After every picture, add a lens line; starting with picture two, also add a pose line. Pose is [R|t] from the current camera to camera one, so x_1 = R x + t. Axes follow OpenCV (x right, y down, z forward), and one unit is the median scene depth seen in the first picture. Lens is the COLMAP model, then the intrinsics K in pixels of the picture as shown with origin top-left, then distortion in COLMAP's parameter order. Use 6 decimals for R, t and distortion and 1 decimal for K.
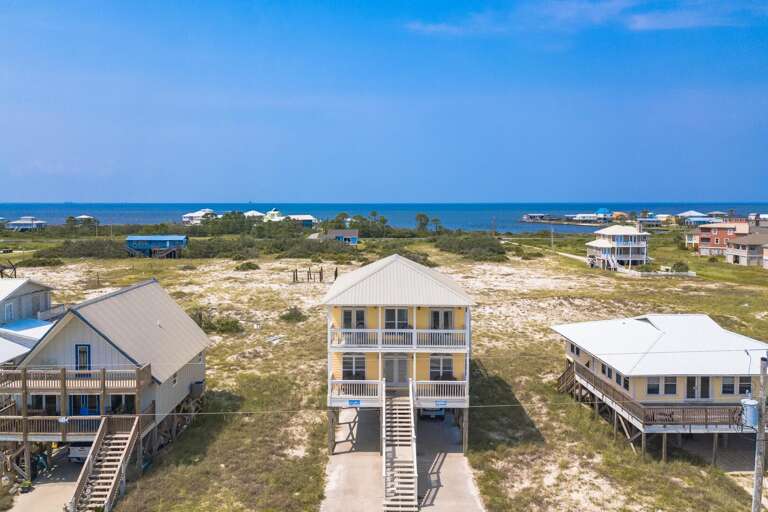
lens RADIAL K [[589.6, 0, 350.1], [0, 589.6, 242.1], [0, 0, 1]] dist [0.038874, 0.001274]
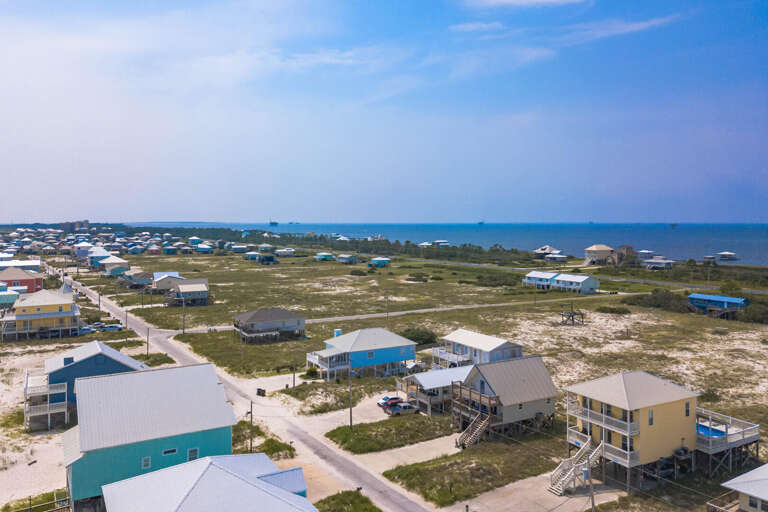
lens RADIAL K [[589.6, 0, 350.1], [0, 589.6, 242.1], [0, 0, 1]] dist [0.038874, 0.001274]
pose [[0.472375, 0.029565, -0.880902, 1.306665], [-0.043150, 0.999015, 0.010390, -0.364626], [0.880341, 0.033103, 0.473185, -0.576799]]
